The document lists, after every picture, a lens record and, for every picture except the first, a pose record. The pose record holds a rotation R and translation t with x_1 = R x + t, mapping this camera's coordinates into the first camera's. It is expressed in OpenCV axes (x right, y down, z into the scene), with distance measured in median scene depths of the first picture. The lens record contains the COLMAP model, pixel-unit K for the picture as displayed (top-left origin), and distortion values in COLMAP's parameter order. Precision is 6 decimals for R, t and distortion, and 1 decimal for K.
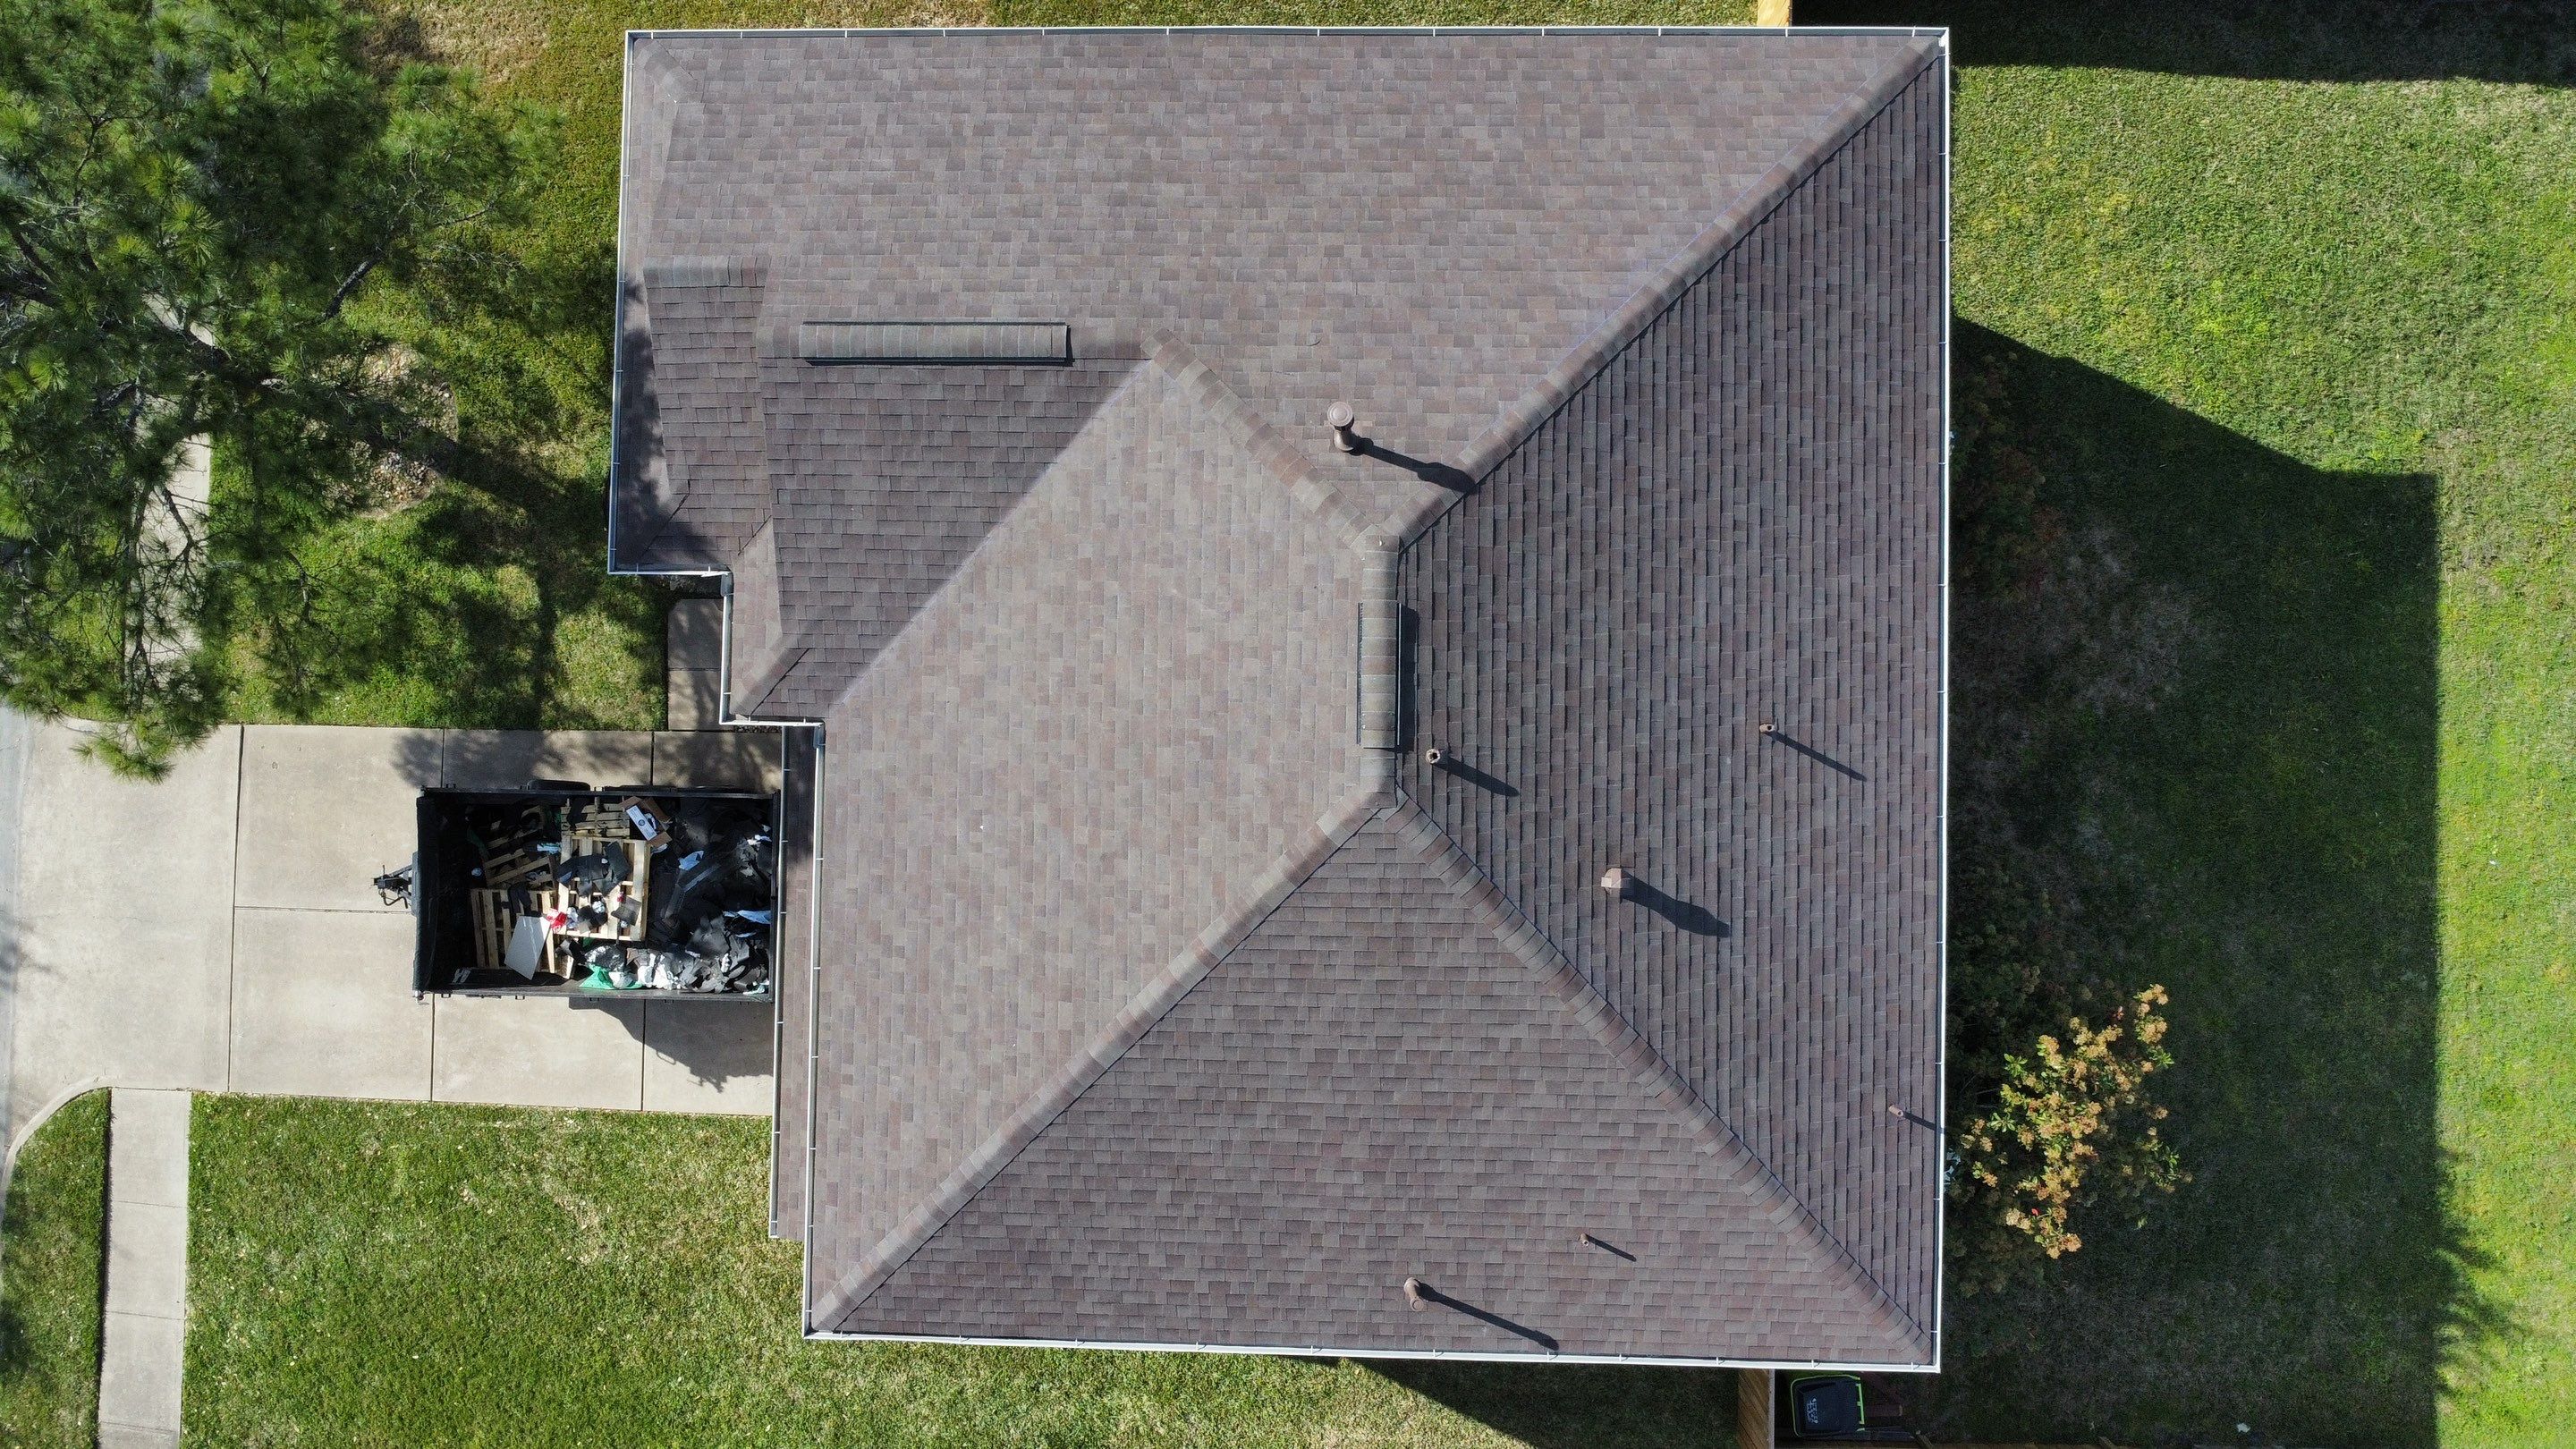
lens RADIAL K [[1913.5, 0, 1291.0], [0, 1913.5, 719.1], [0, 0, 1]] dist [-0.006415, -0.004423]
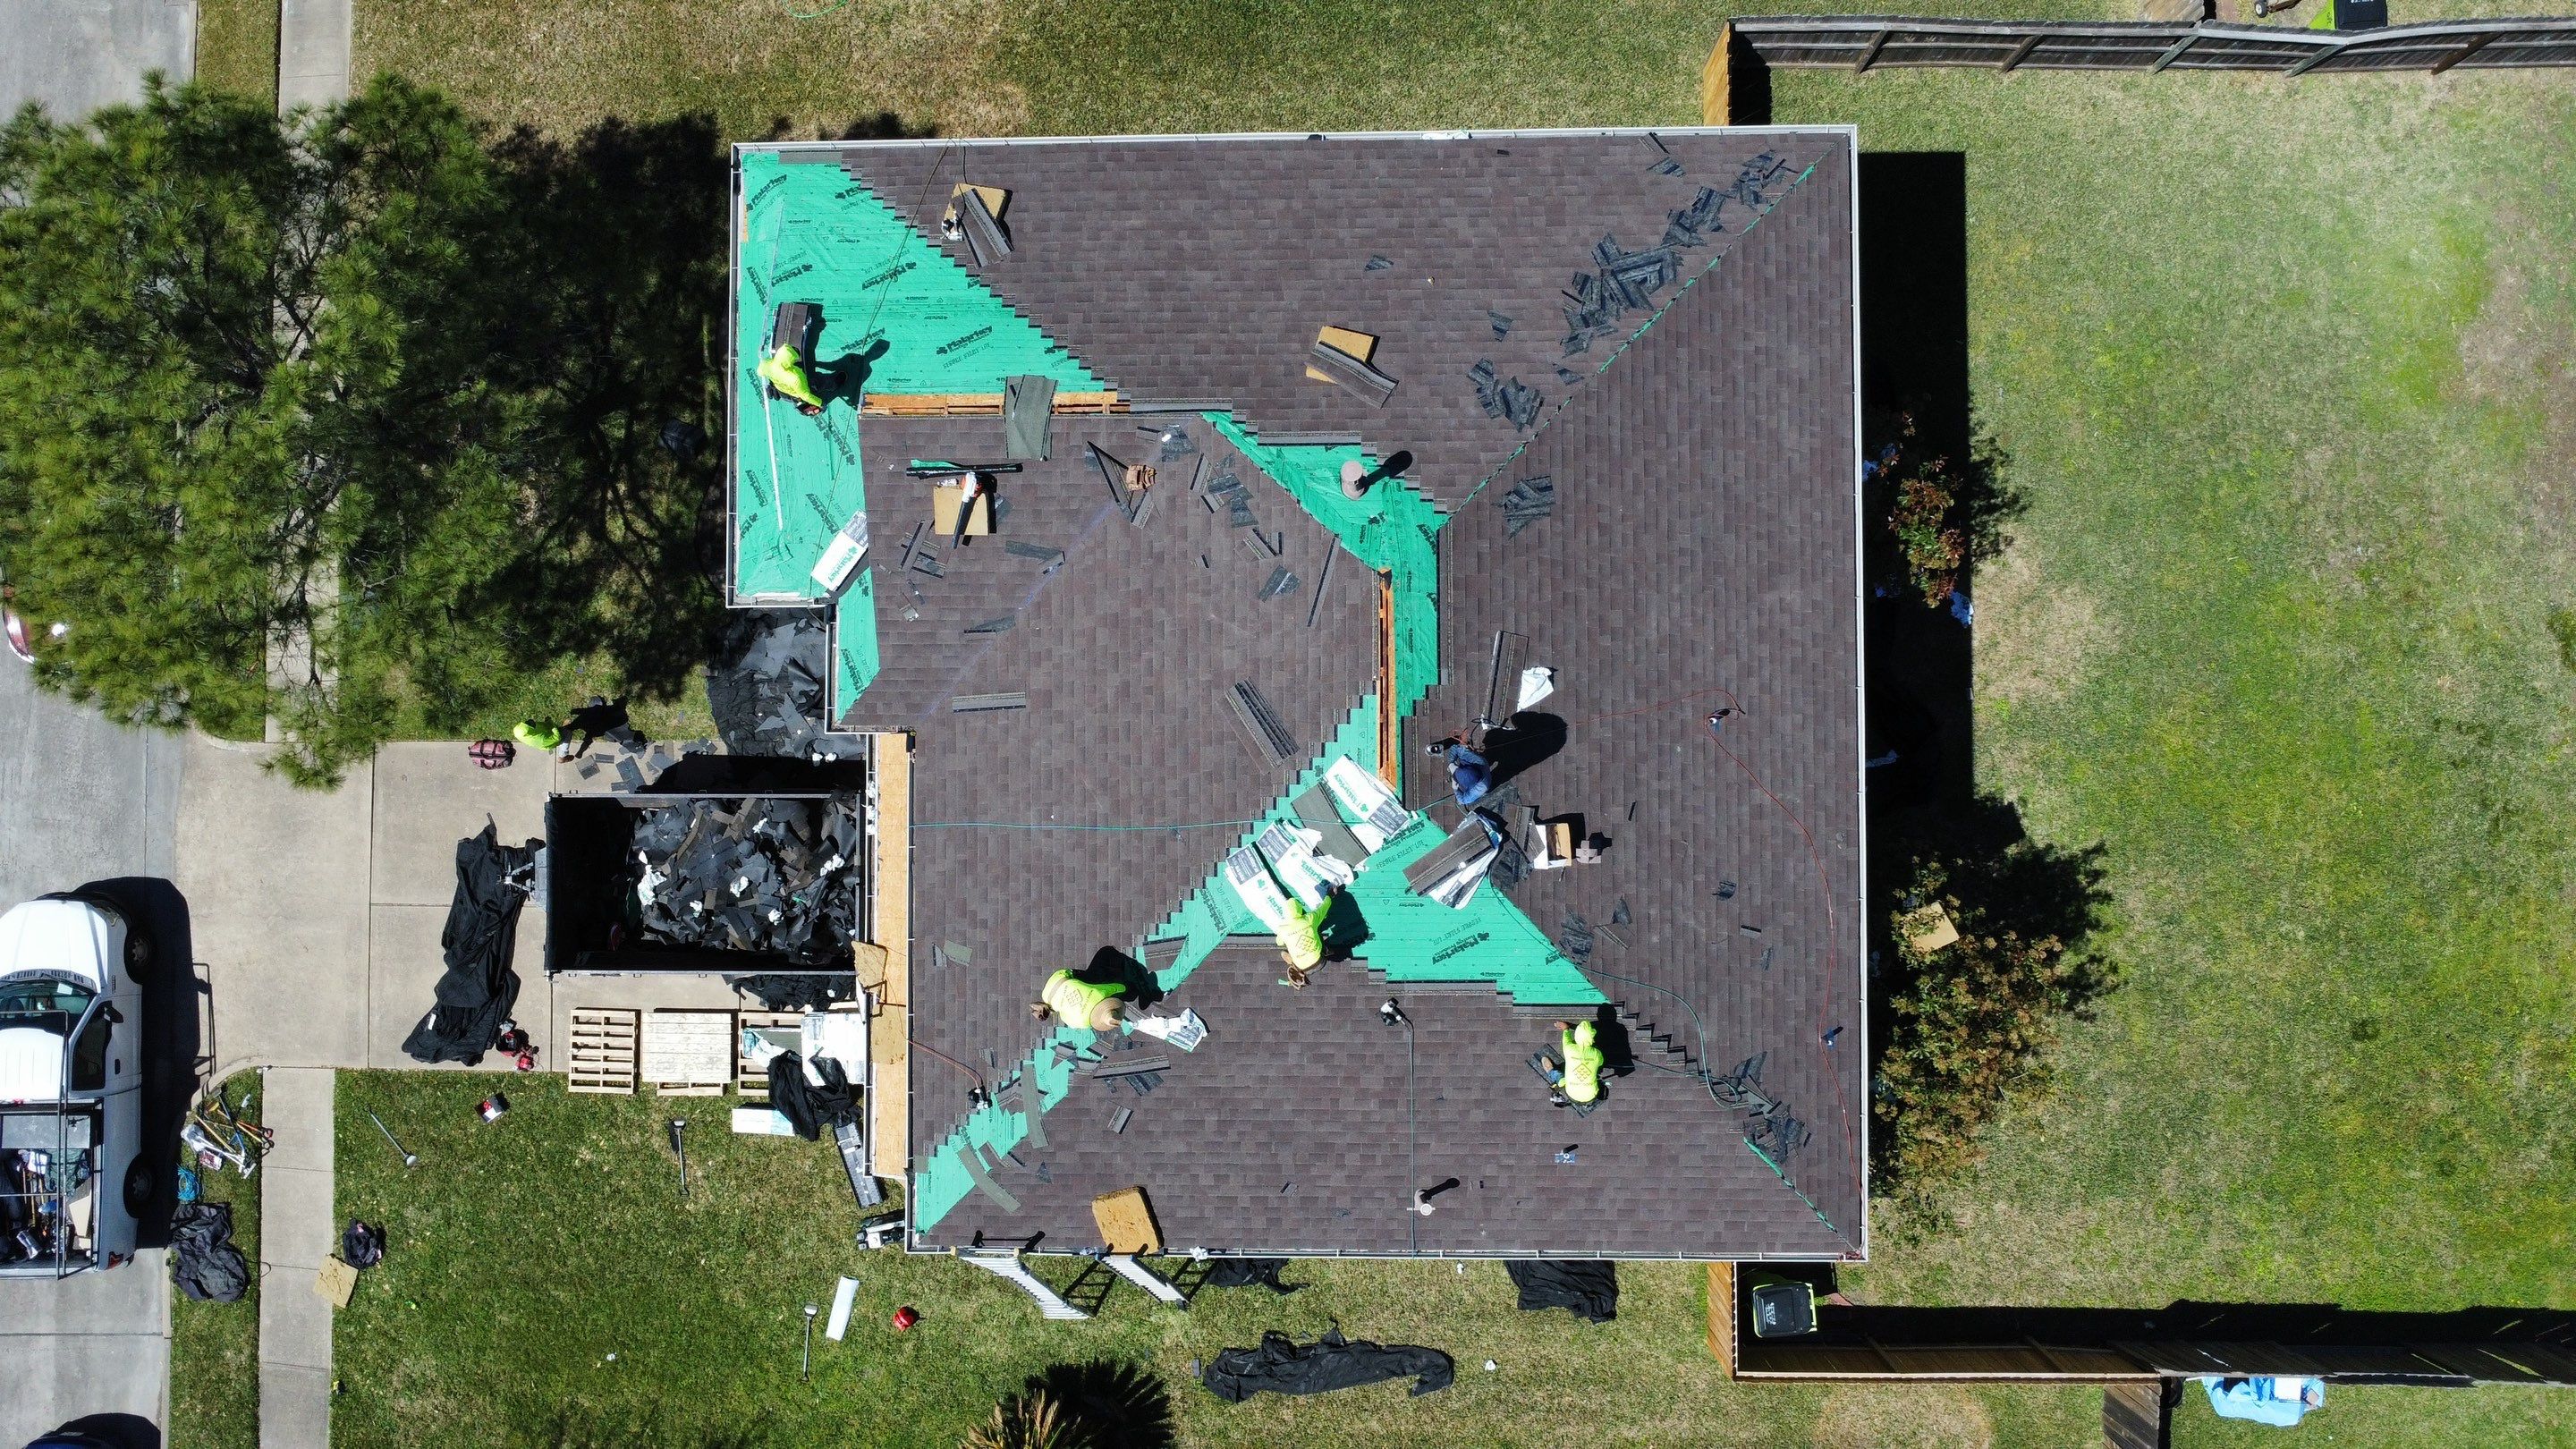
lens RADIAL K [[1855.8, 0, 1283.6], [0, 1855.8, 722.5], [0, 0, 1]] dist [-0.009556, -0.033395]
pose [[0.999822, -0.018558, -0.003528, -0.012841], [0.018566, 0.999825, 0.002249, -0.001979], [0.003486, -0.002314, 0.999991, -0.148557]]
